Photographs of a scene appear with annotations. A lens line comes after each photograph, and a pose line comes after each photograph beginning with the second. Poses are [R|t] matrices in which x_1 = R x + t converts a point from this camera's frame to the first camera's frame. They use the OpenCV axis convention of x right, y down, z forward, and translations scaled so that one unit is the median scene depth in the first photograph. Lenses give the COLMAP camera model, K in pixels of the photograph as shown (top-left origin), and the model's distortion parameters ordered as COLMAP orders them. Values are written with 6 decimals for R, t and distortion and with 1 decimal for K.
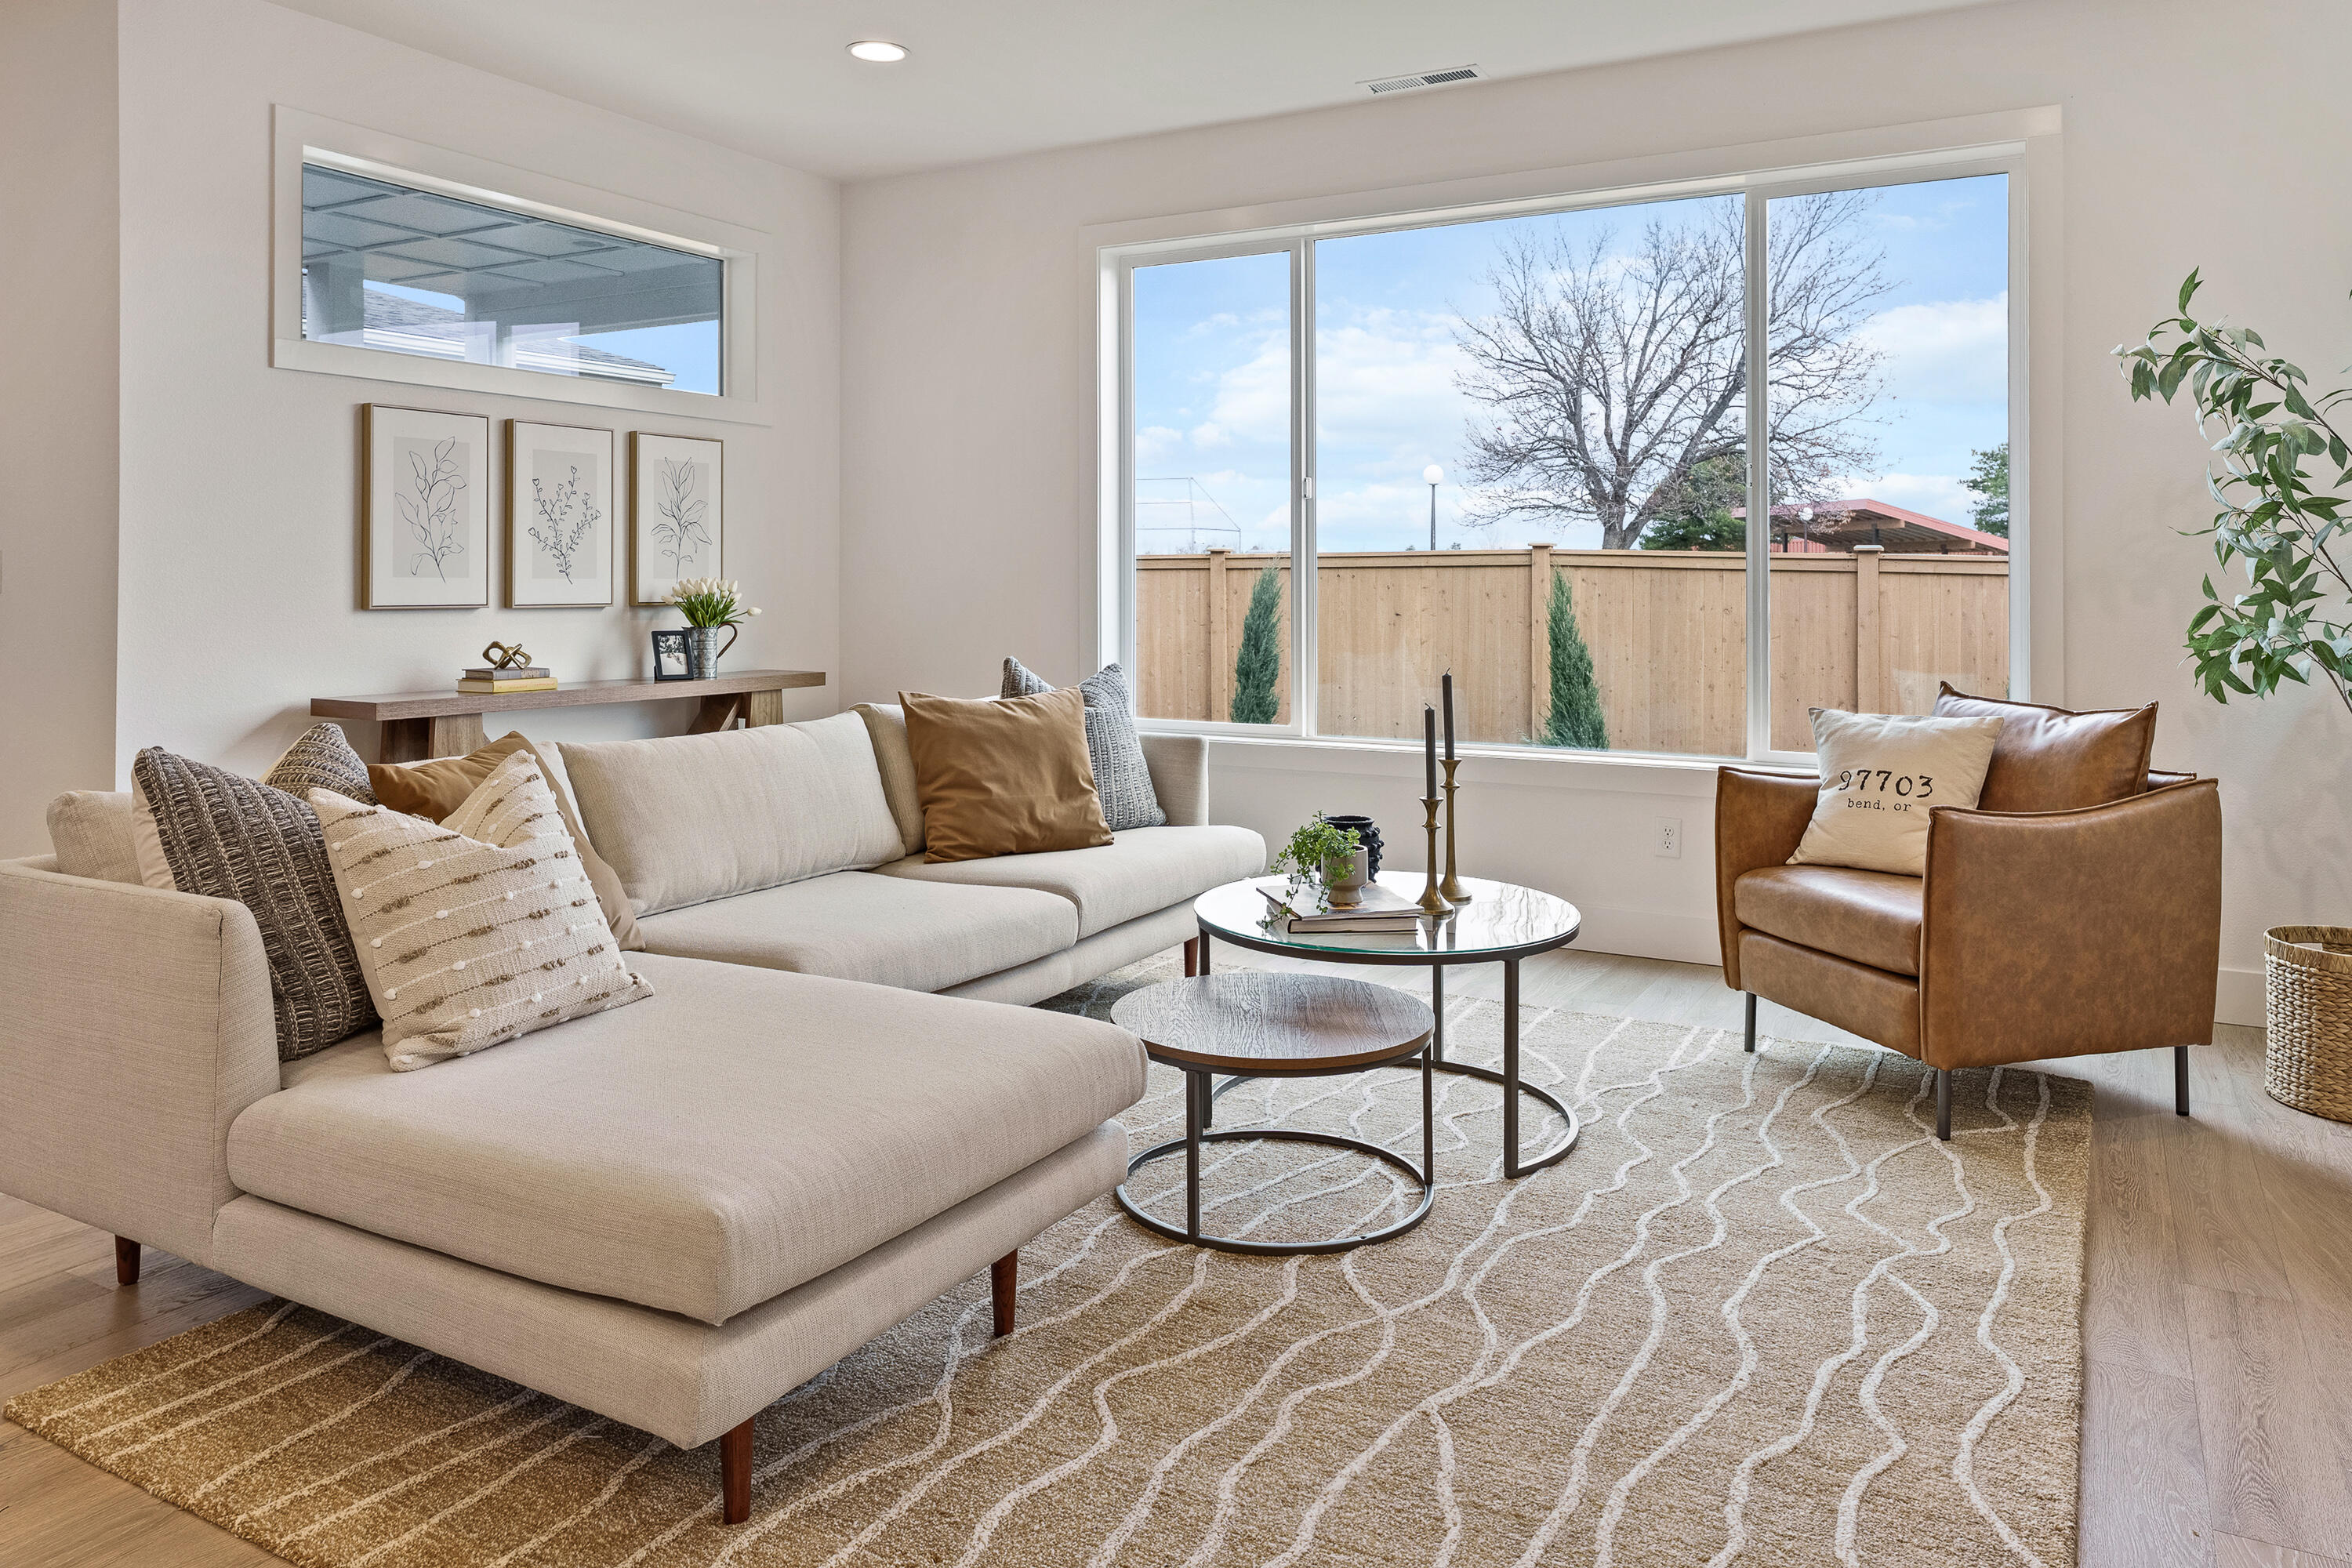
lens RADIAL K [[1618.5, 0, 1181.7], [0, 1618.5, 602.6], [0, 0, 1]] dist [0.011404, -0.006759]
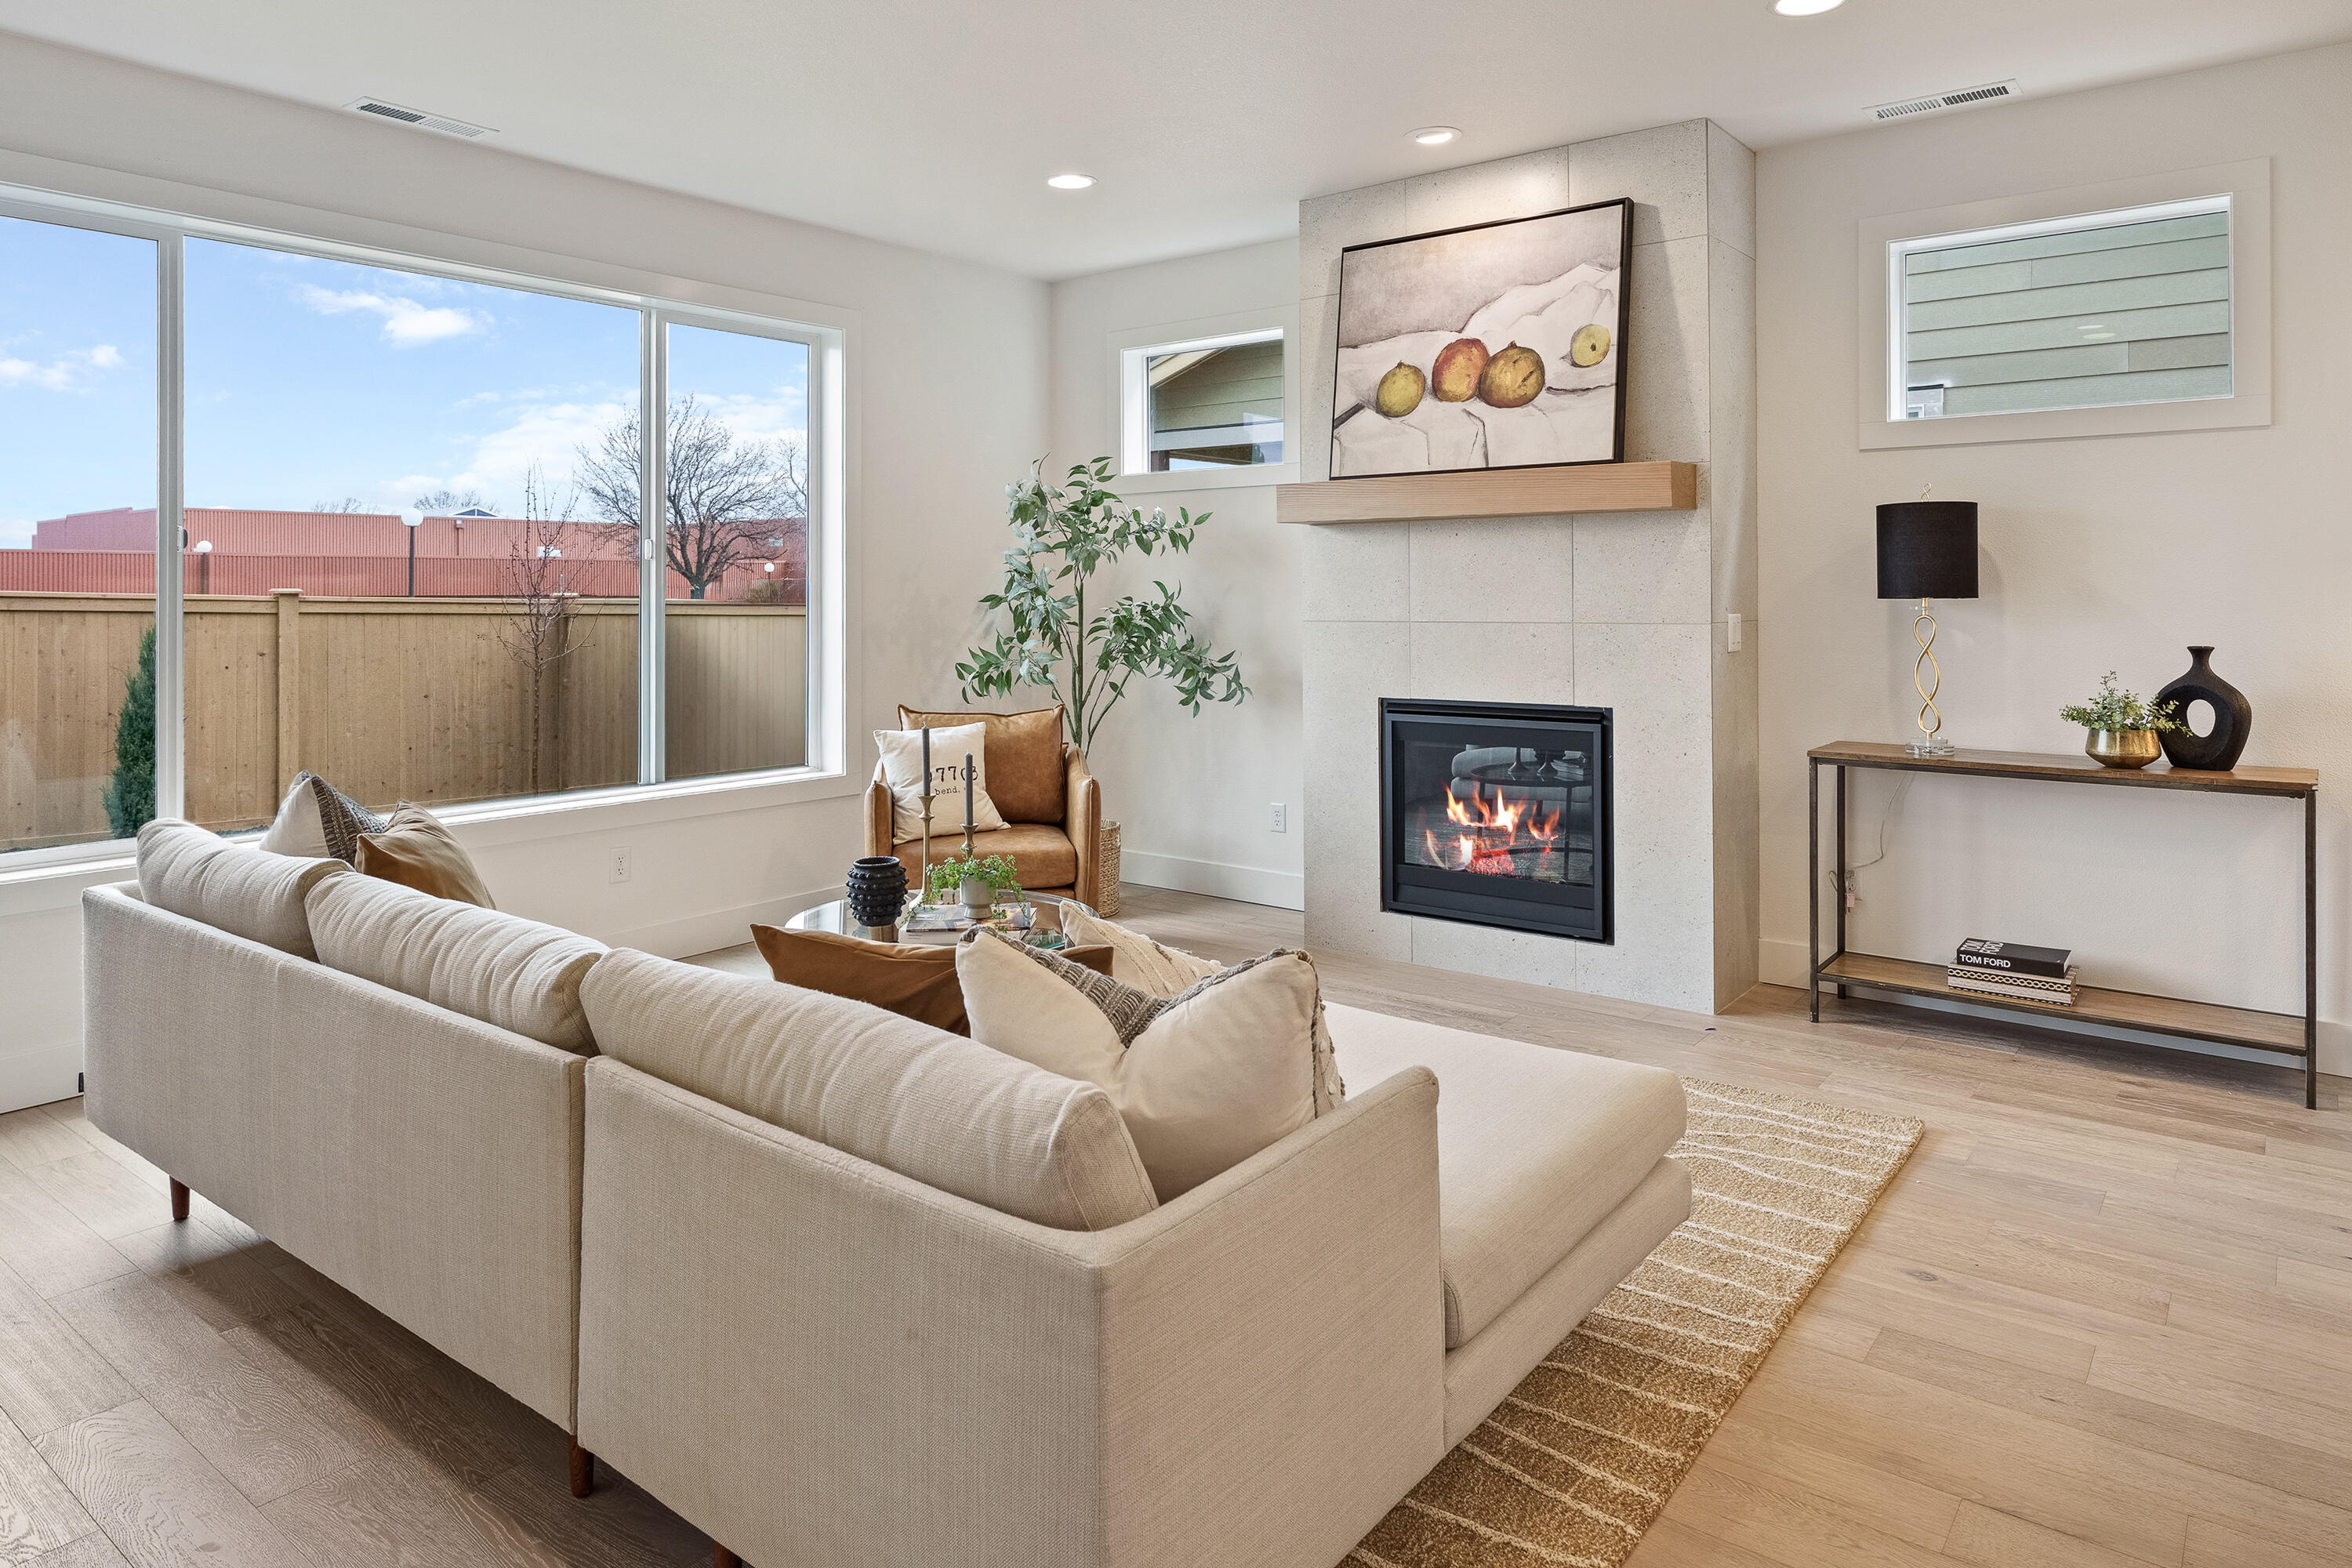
lens RADIAL K [[1438.2, 0, 1197.8], [0, 1438.2, 578.7], [0, 0, 1]] dist [0.007894, -0.003473]
pose [[0.139884, 0.006135, 0.990149, -0.722666], [0.018794, 0.999784, -0.008850, -0.044762], [-0.989990, 0.019847, 0.139738, 0.502735]]
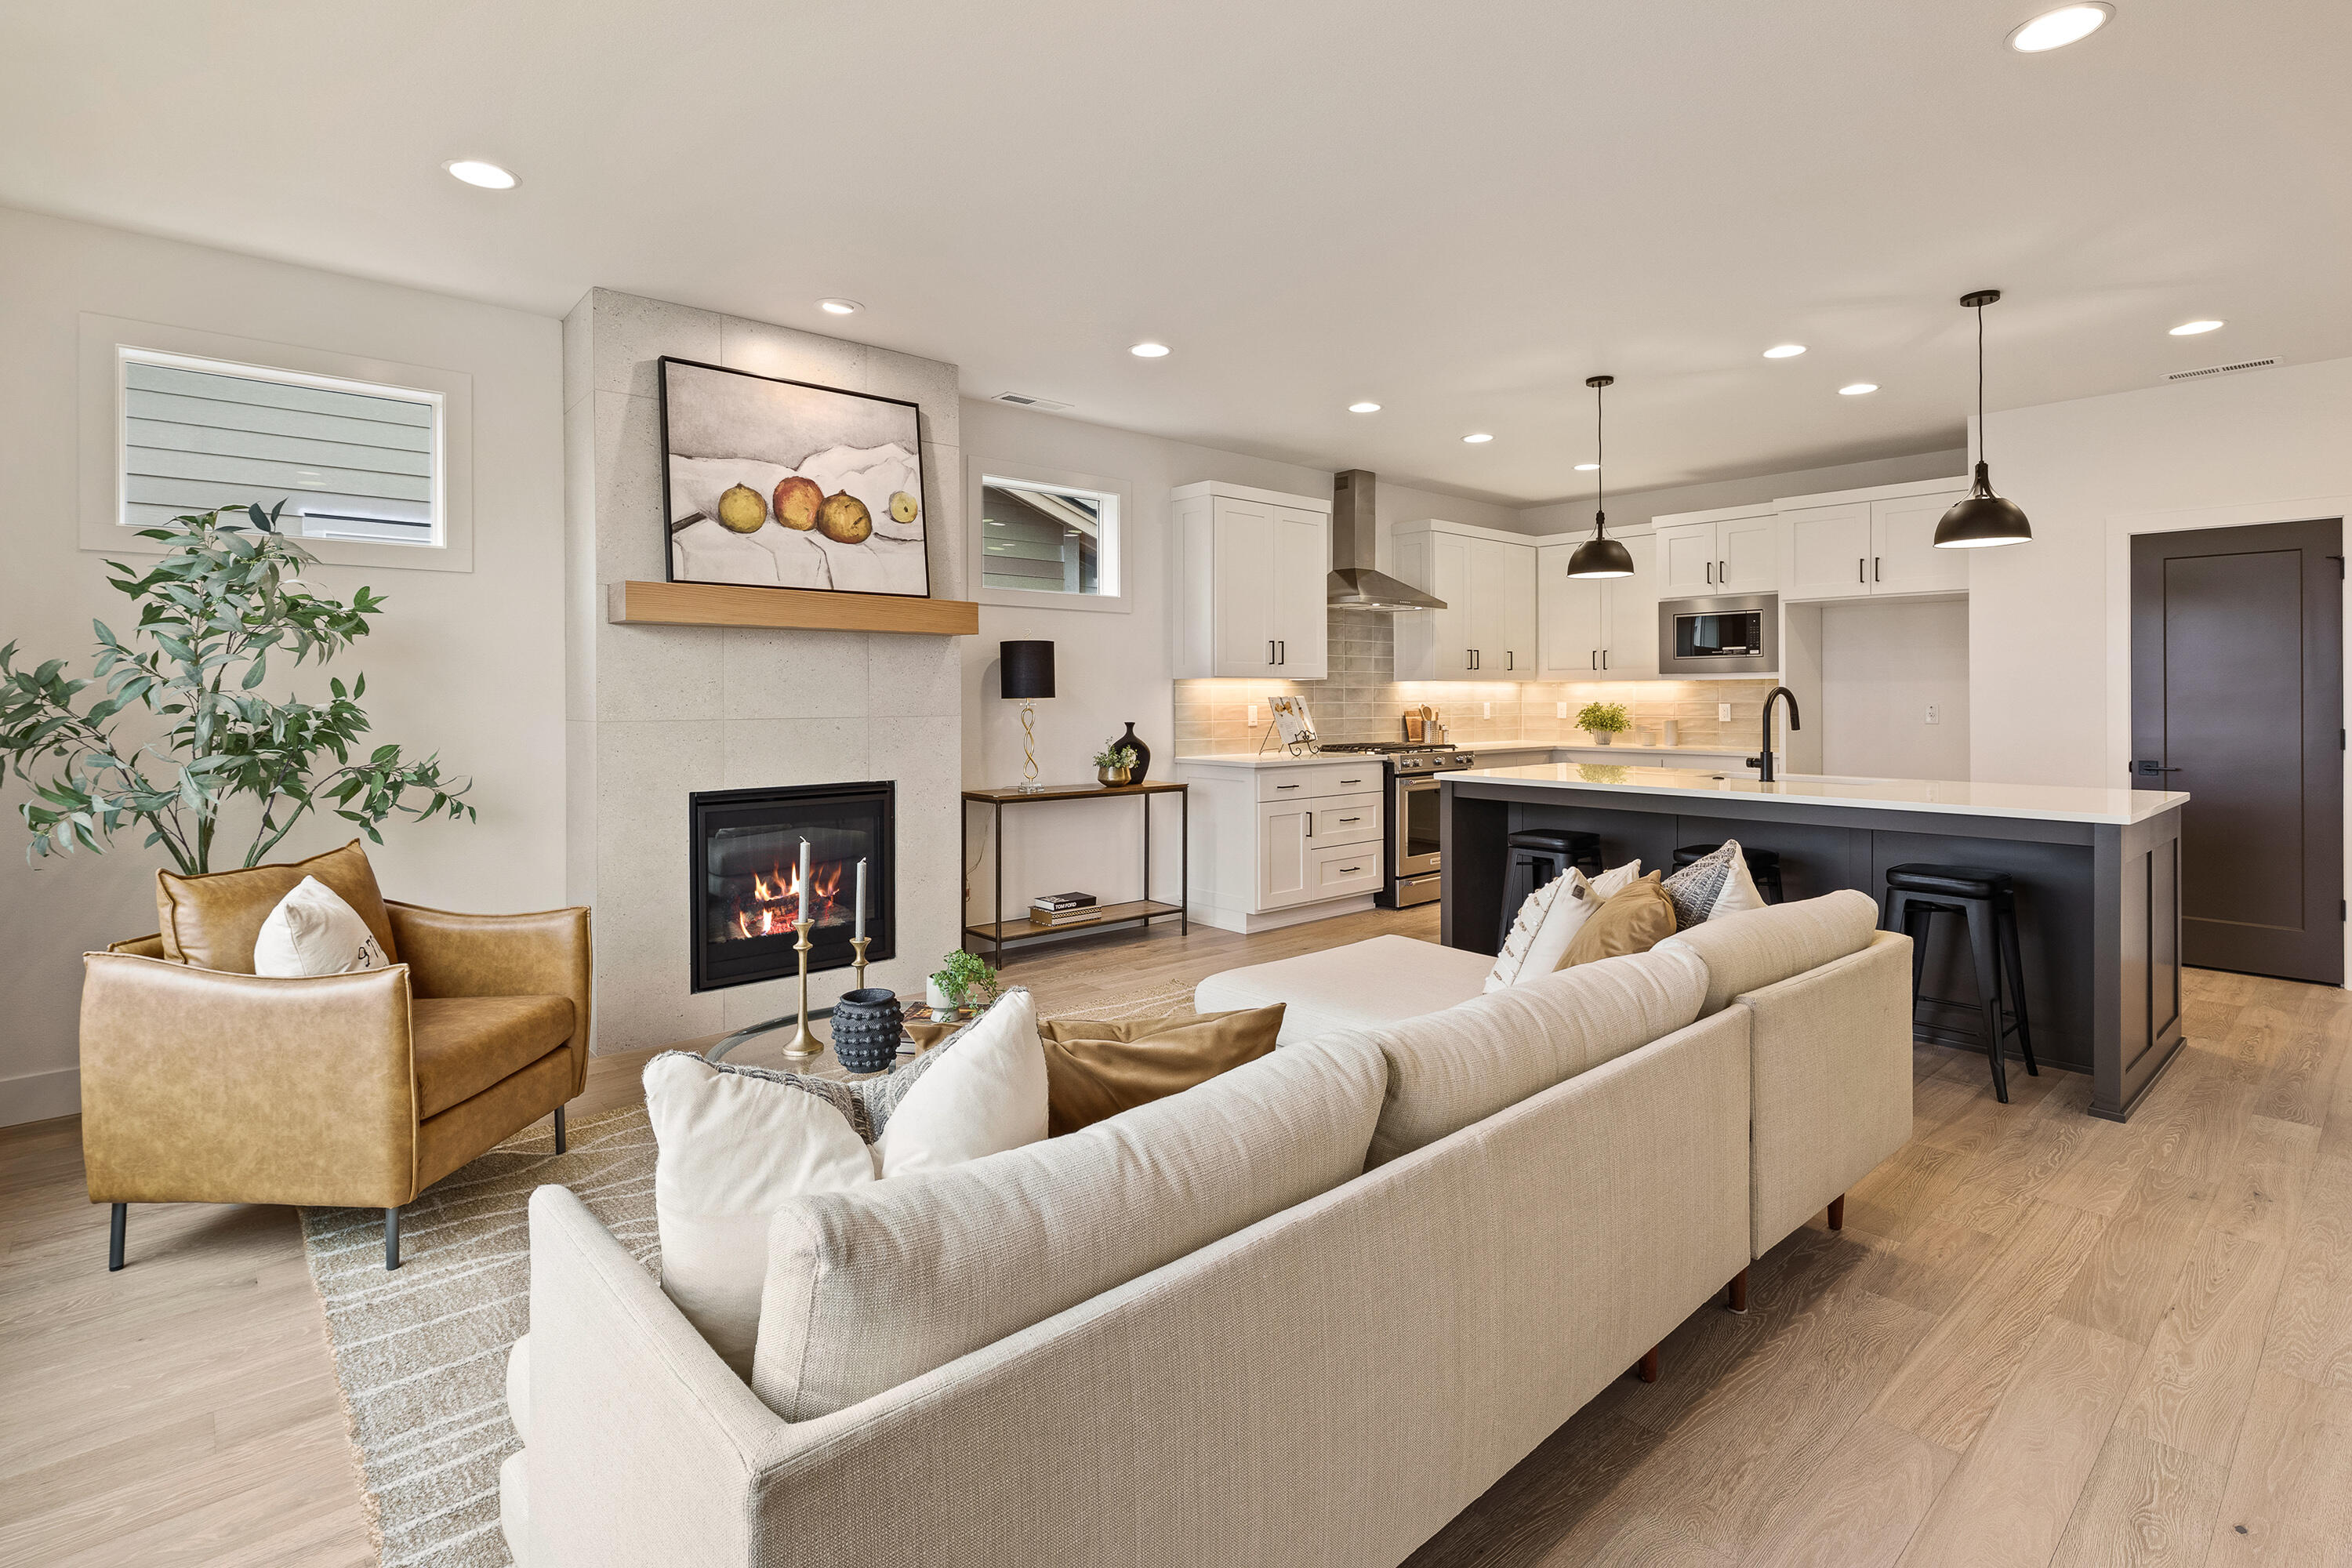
lens RADIAL K [[1118.5, 0, 1154.8], [0, 1118.5, 686.1], [0, 0, 1]] dist [-0.003902, 0.002233]
pose [[-0.943660, 0.003932, 0.330892, -0.233444], [0.005647, 0.999975, 0.004222, -0.048898], [-0.330867, 0.005853, -0.943659, 1.300999]]
